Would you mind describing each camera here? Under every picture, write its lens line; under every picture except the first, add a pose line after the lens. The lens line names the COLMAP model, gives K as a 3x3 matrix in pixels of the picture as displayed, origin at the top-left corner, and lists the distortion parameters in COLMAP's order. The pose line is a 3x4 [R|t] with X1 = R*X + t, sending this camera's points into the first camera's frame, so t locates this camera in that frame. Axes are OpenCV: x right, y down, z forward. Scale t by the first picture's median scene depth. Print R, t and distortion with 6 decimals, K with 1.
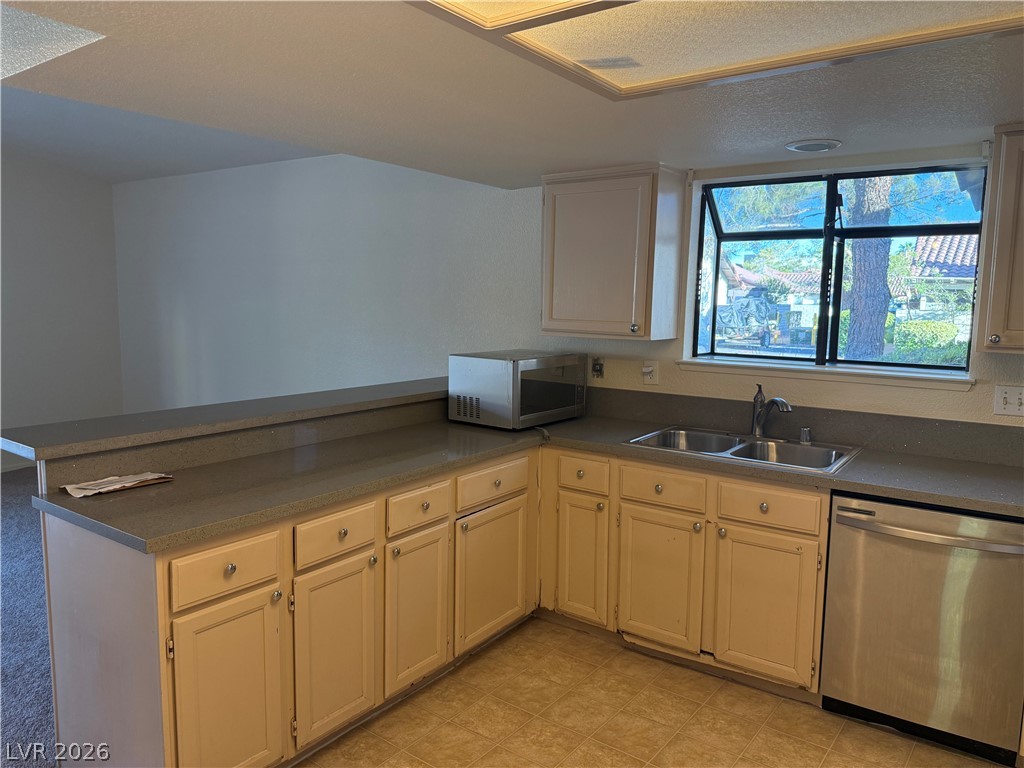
lens RADIAL K [[727.6, 0, 512.7], [0, 727.6, 388.1], [0, 0, 1]] dist [0.060642, -0.088102]
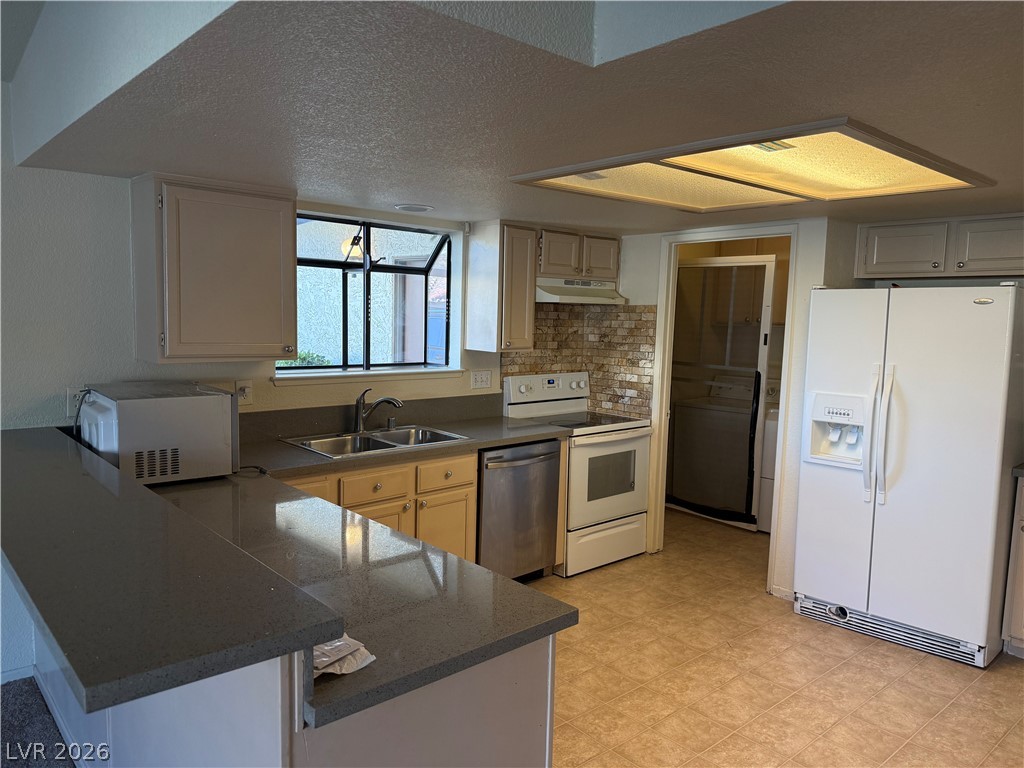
lens RADIAL K [[722.4, 0, 516.1], [0, 722.4, 385.9], [0, 0, 1]] dist [0.108401, -0.148699]
pose [[0.203632, -0.105931, 0.973300, -0.832281], [0.101785, 0.991033, 0.086565, -0.093902], [-0.973742, 0.081440, 0.212588, 0.515952]]
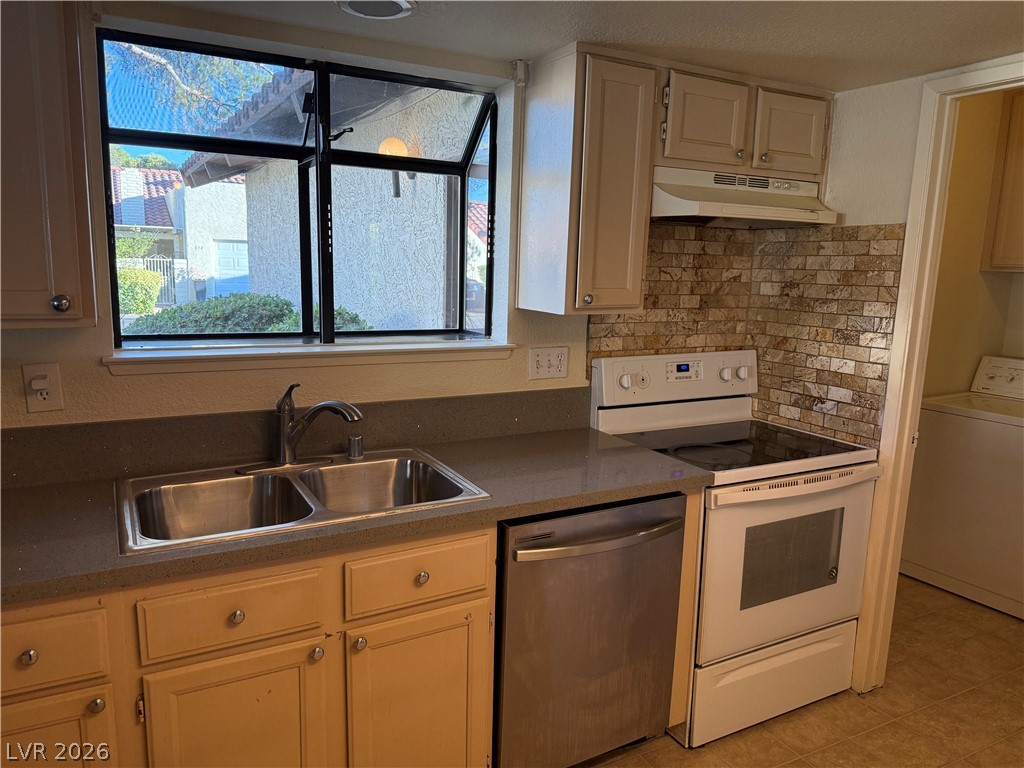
lens RADIAL K [[727.6, 0, 512.7], [0, 727.6, 388.1], [0, 0, 1]] dist [0.060642, -0.088102]
pose [[0.427630, -0.156257, 0.890346, -0.146323], [0.093875, 0.987297, 0.128184, -0.066726], [-0.899066, 0.028766, 0.436866, 0.578359]]
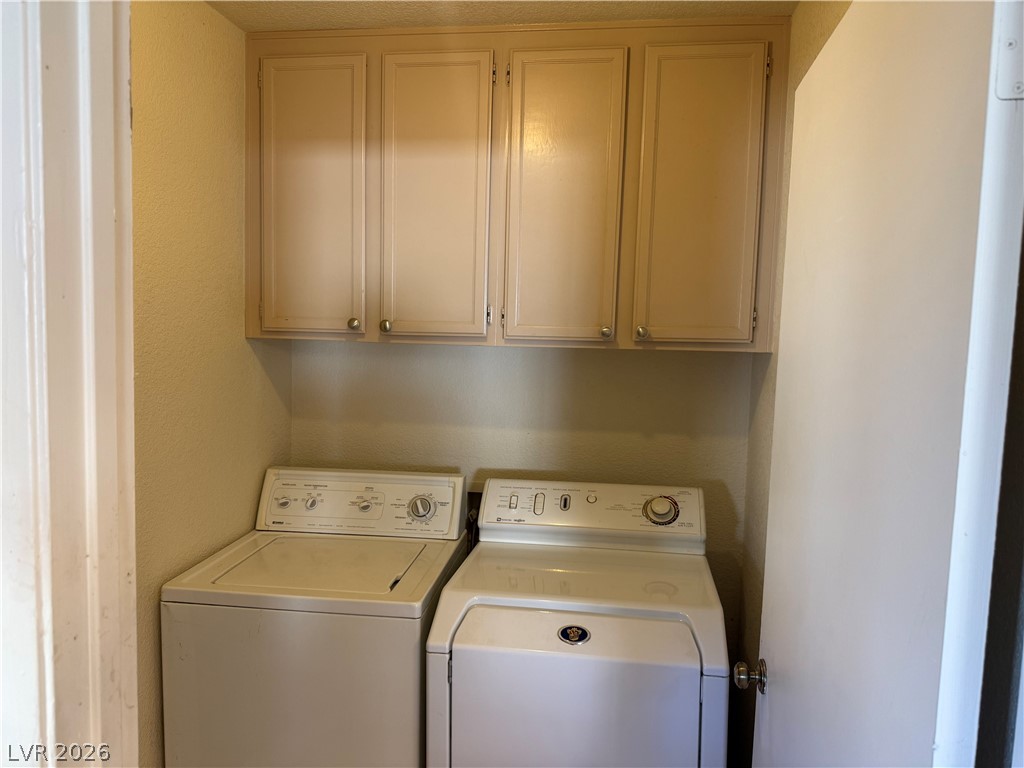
lens RADIAL K [[727.6, 0, 512.7], [0, 727.6, 388.1], [0, 0, 1]] dist [0.060642, -0.088102]
pose [[-0.456812, -0.099998, 0.883925, 0.500626], [0.080966, 0.984863, 0.153261, -0.072029], [-0.885871, 0.141579, -0.441801, 0.506169]]
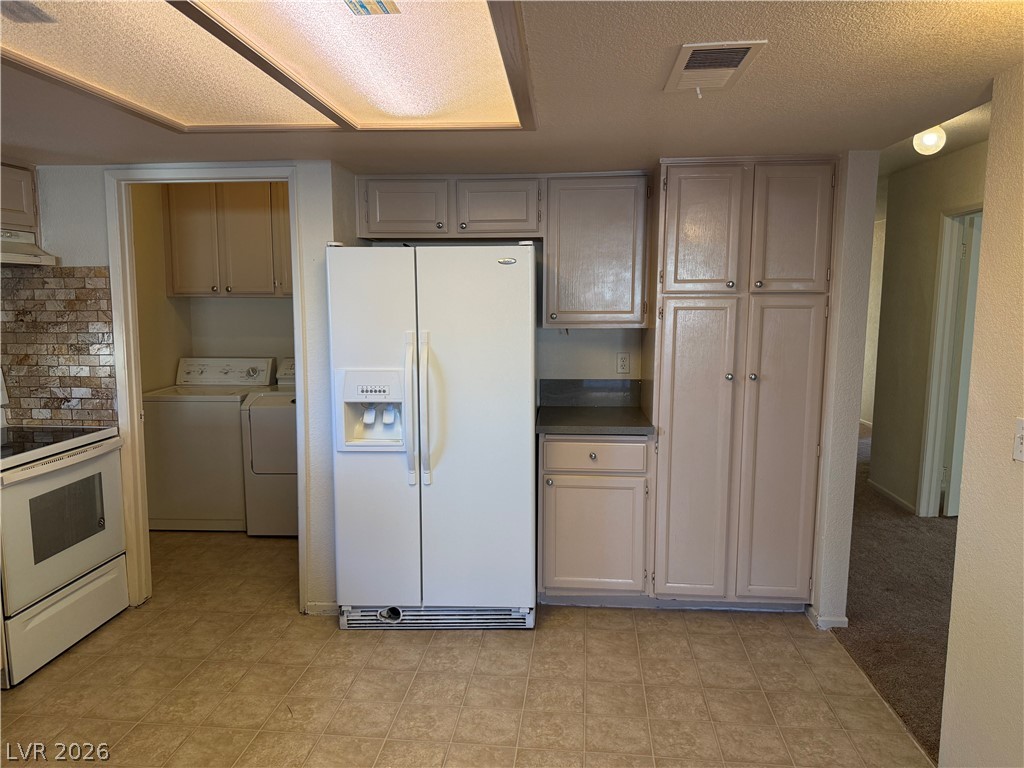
lens RADIAL K [[727.6, 0, 512.7], [0, 727.6, 388.1], [0, 0, 1]] dist [0.060642, -0.088102]
pose [[-0.521459, -0.120989, 0.844655, -0.532316], [0.096834, 0.975110, 0.199457, -0.083124], [-0.847764, 0.185800, -0.496764, 0.607876]]
